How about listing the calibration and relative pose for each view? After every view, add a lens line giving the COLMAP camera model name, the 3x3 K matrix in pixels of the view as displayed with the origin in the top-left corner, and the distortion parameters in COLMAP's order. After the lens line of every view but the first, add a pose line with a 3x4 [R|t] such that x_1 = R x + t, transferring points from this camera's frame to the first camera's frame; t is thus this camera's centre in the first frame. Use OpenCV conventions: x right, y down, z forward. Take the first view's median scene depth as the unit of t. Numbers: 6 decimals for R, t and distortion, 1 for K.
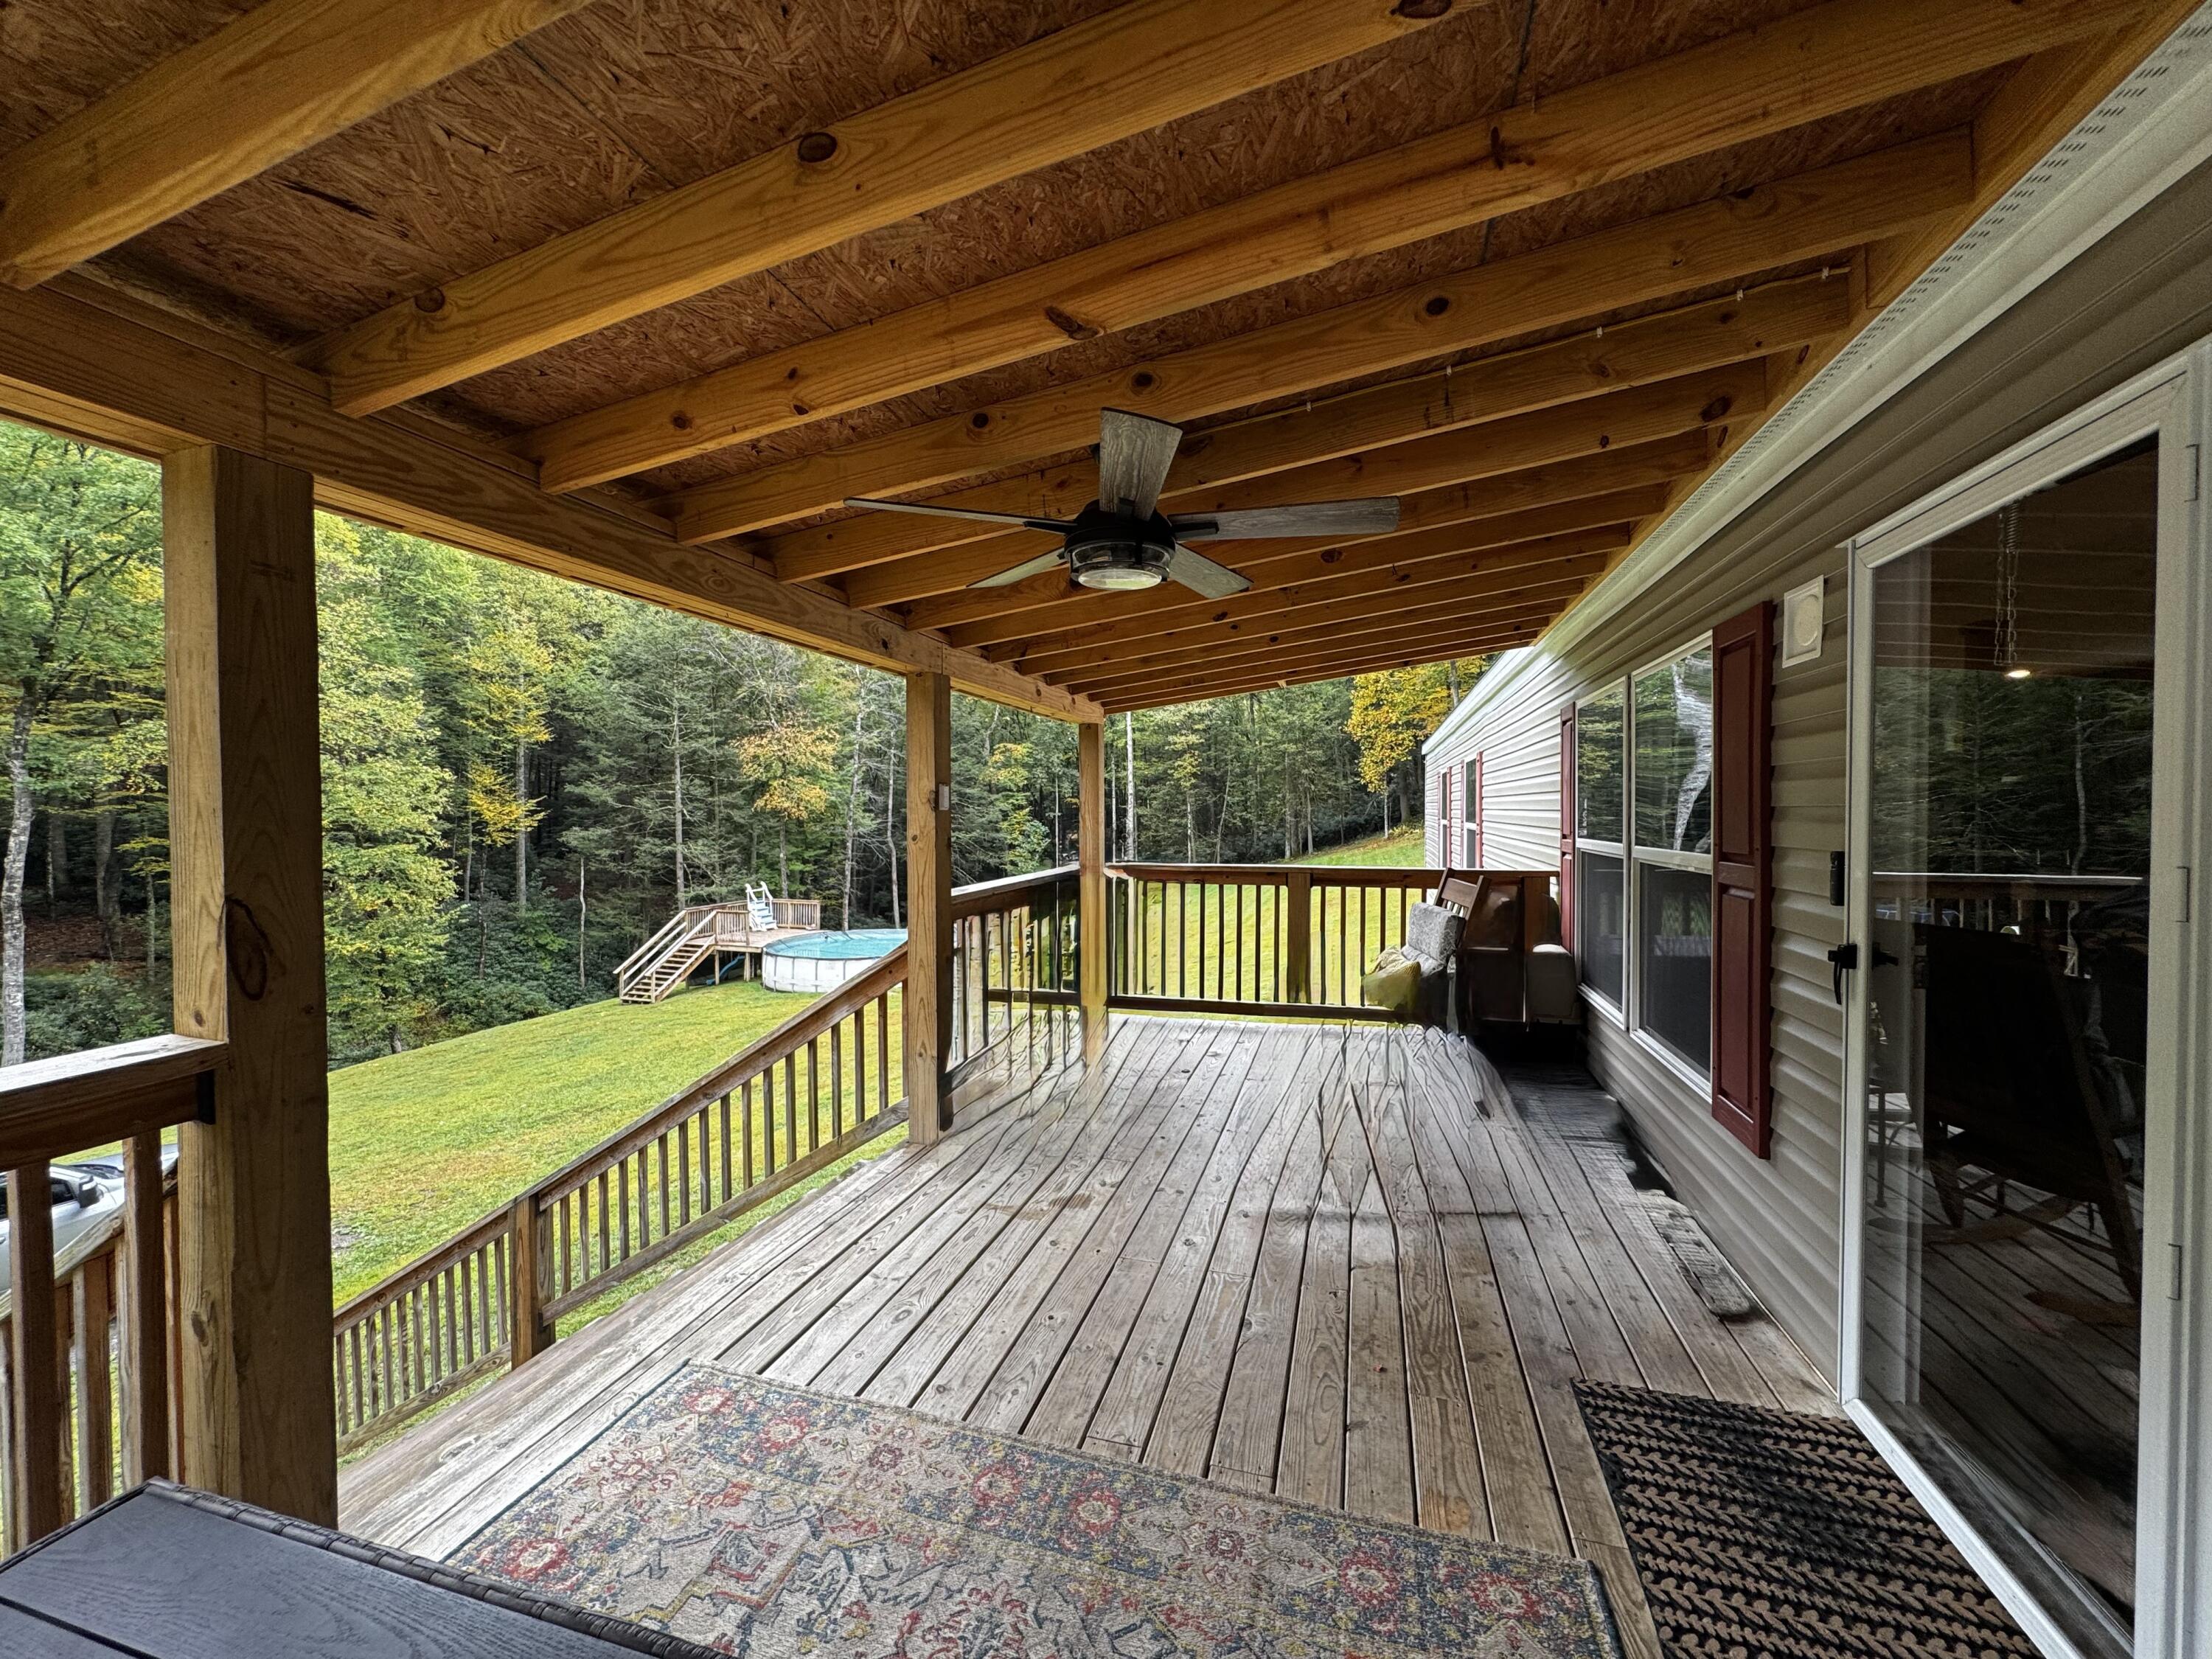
lens RADIAL K [[880.9, 0, 1105.5], [0, 880.9, 832.0], [0, 0, 1]] dist [-0.002762, 0.000725]
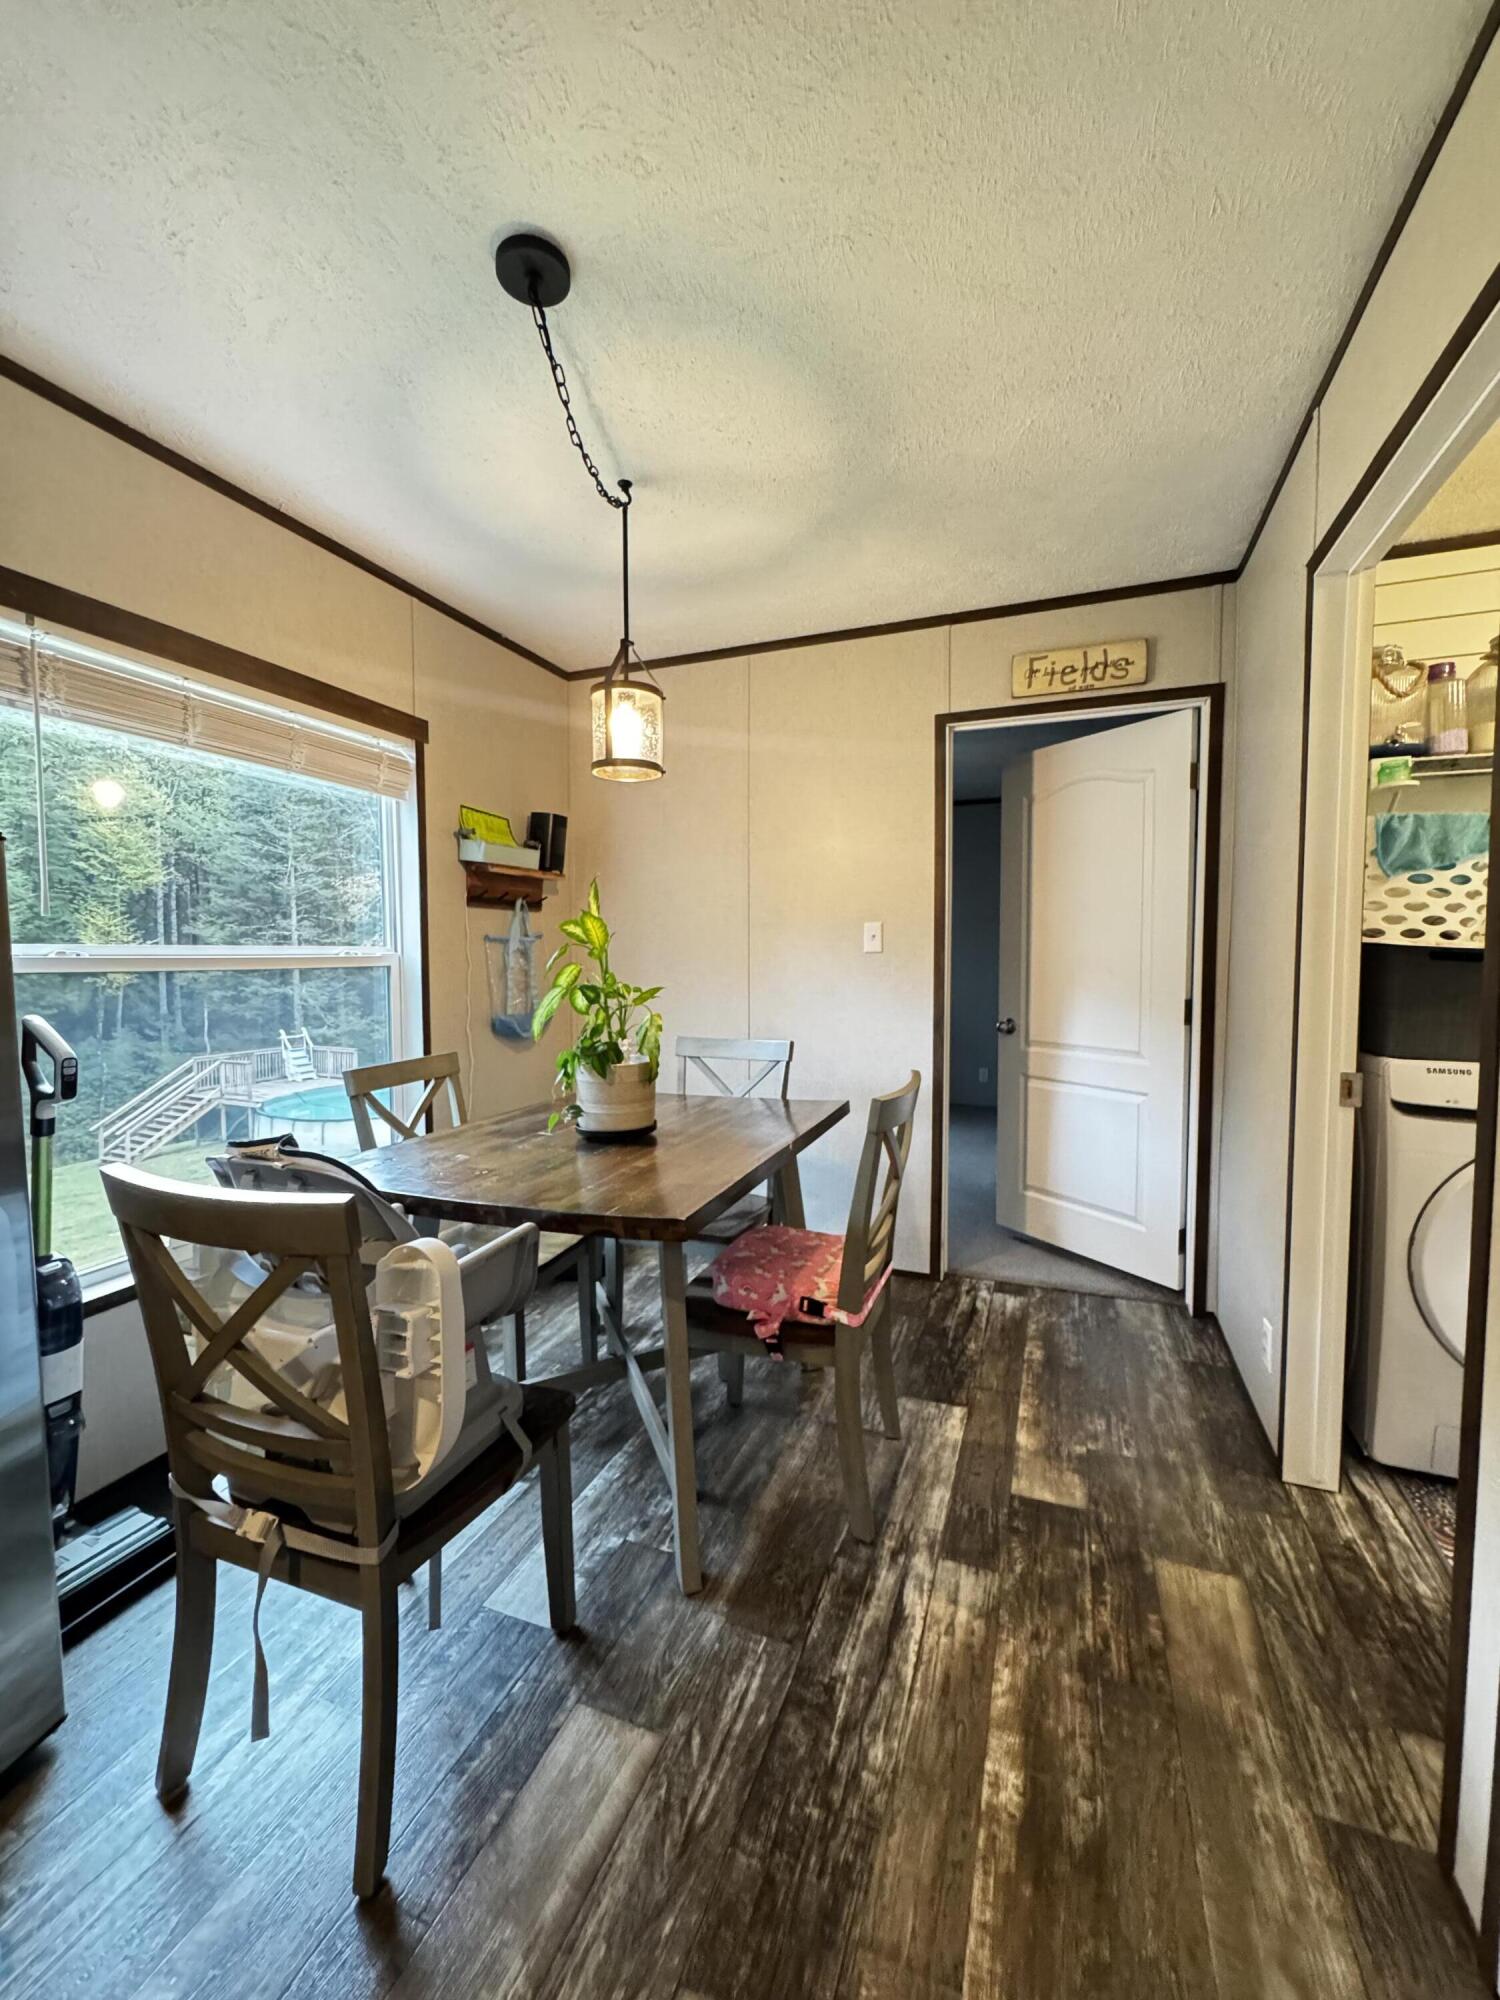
lens RADIAL K [[796.5, 0, 755.6], [0, 796.5, 1000.4], [0, 0, 1]] dist [-0.002762, 0.000725]
pose [[0.996286, 0.005249, -0.085946, 0.116129], [-0.002370, 0.999434, 0.033568, -0.001108], [0.086074, -0.033239, 0.995734, 0.152215]]
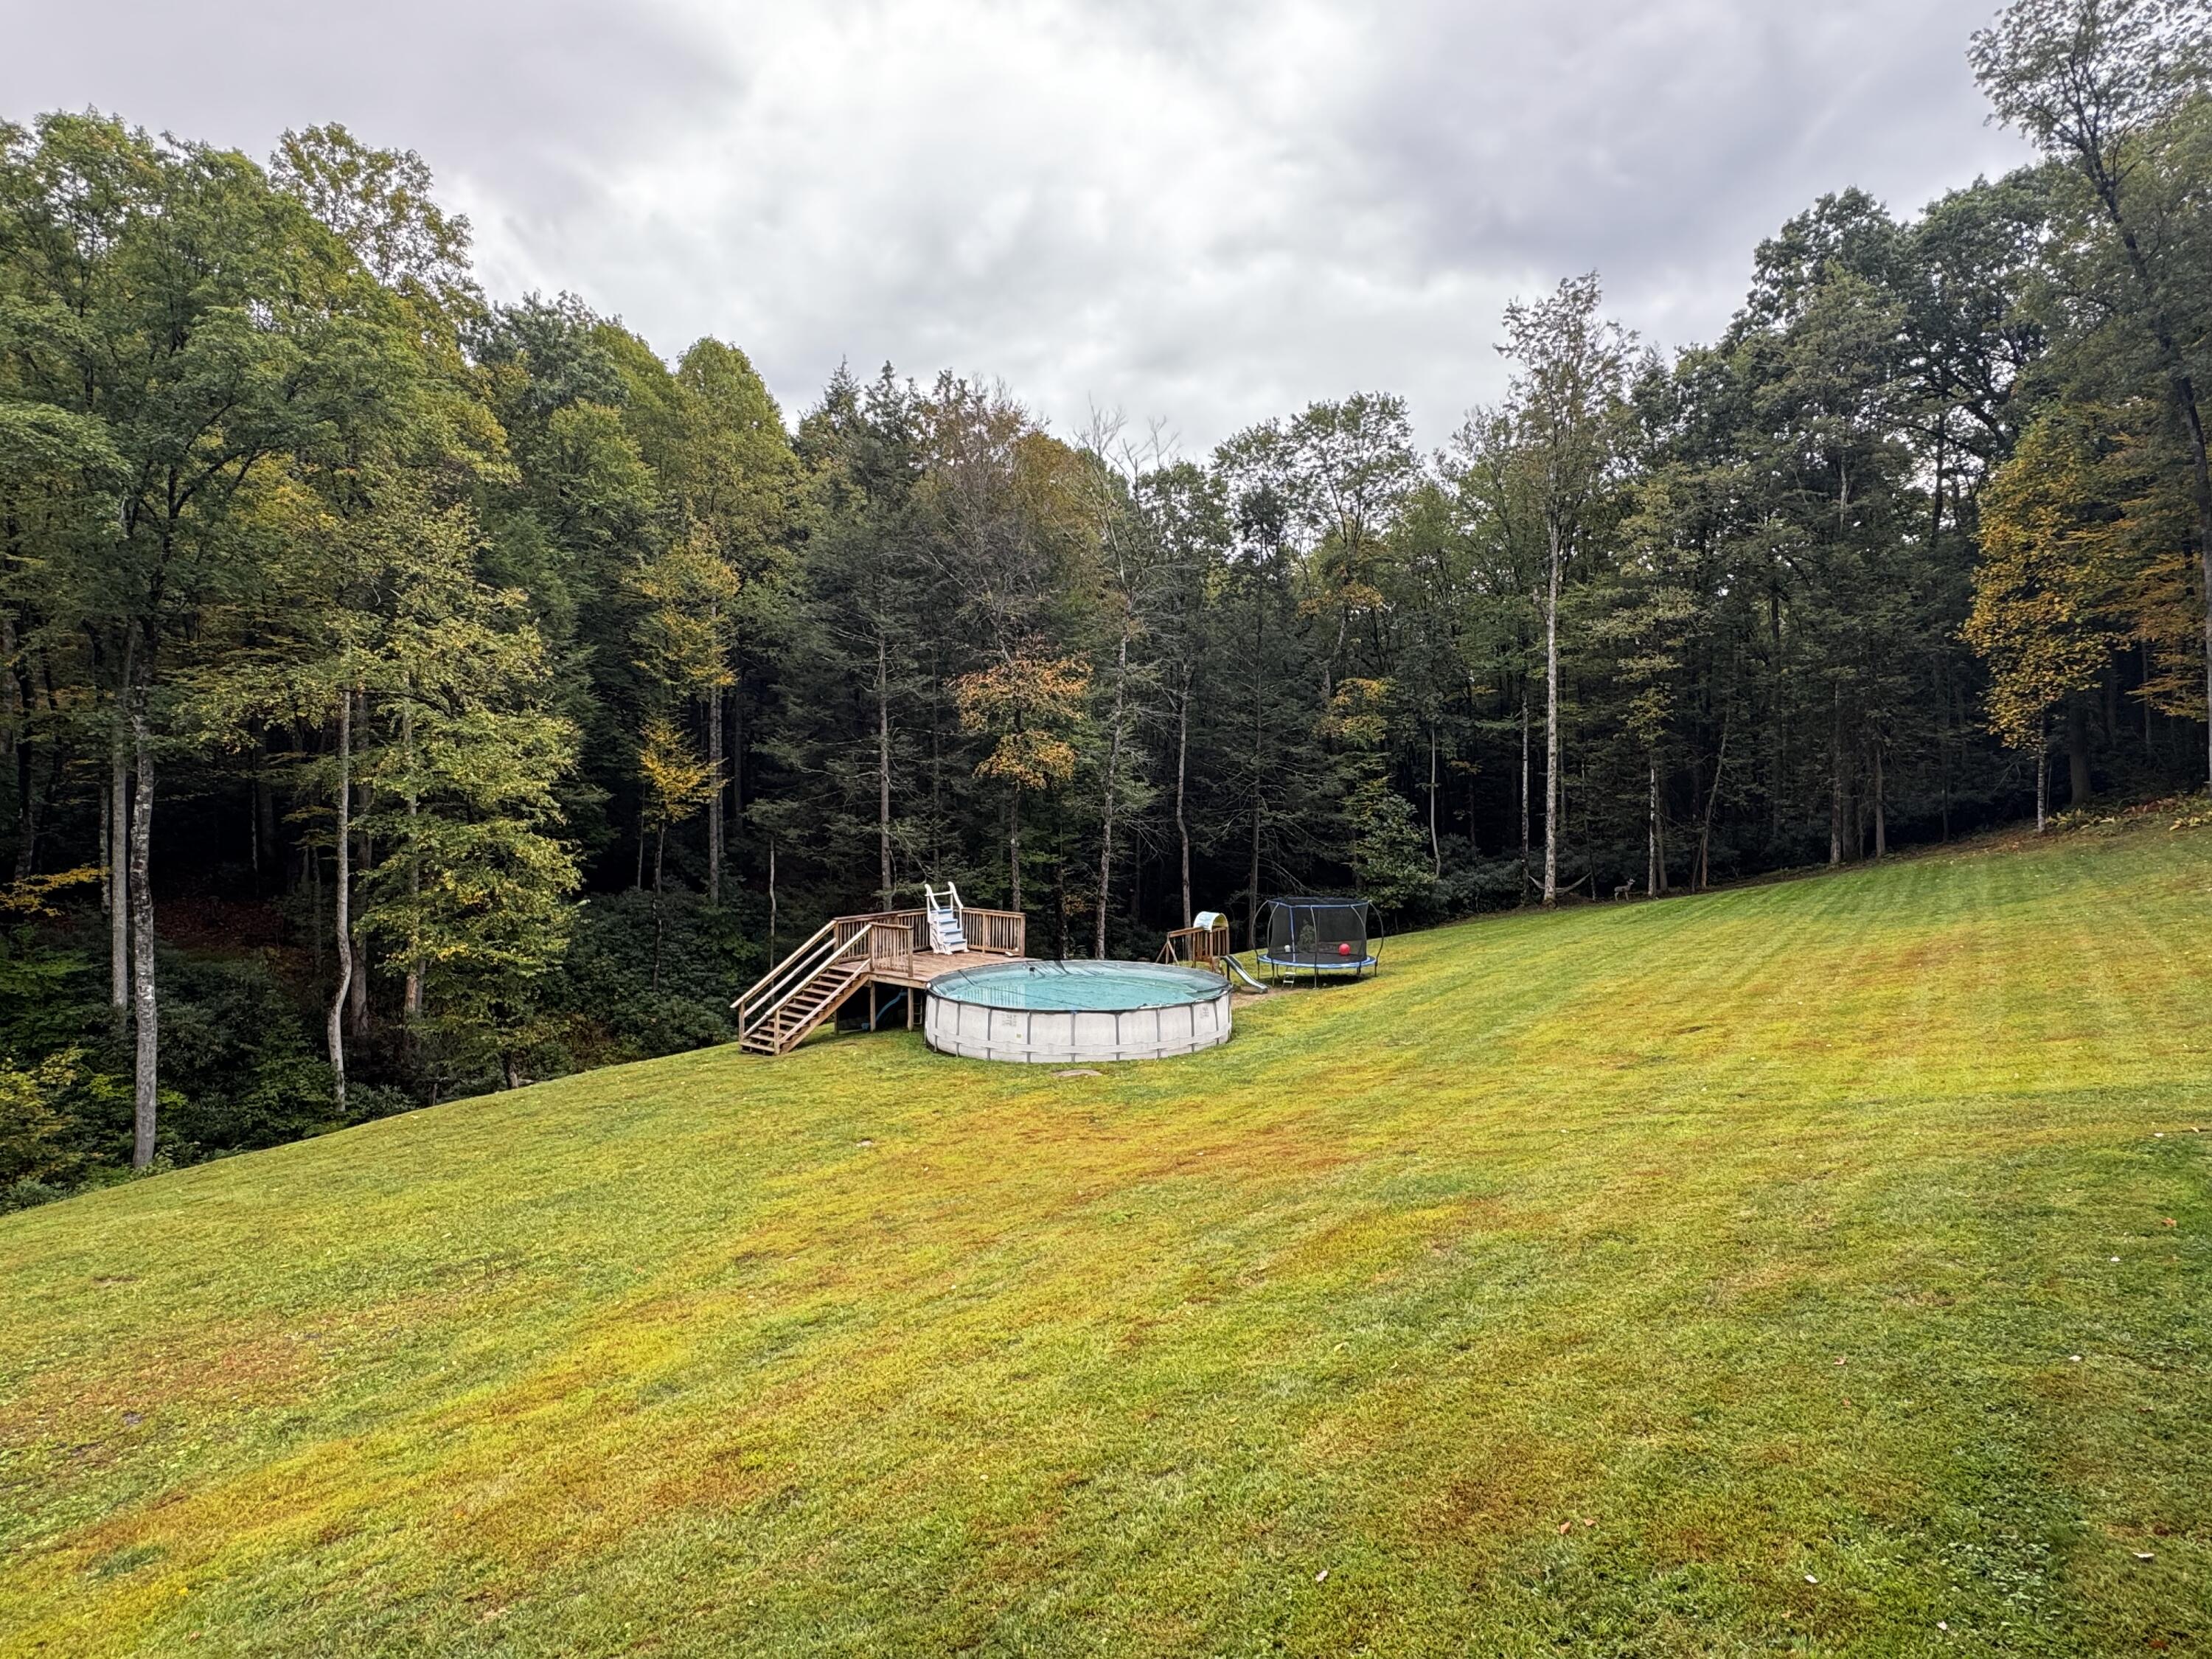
lens RADIAL K [[1210.0, 0, 1104.0], [0, 1210.0, 835.1], [0, 0, 1]] dist [-0.001529, 0.001507]
pose [[0.941877, 0.019583, -0.335385, 0.026697], [-0.012449, 0.999648, 0.023408, -0.002219], [0.335726, -0.017873, 0.941790, 0.116073]]
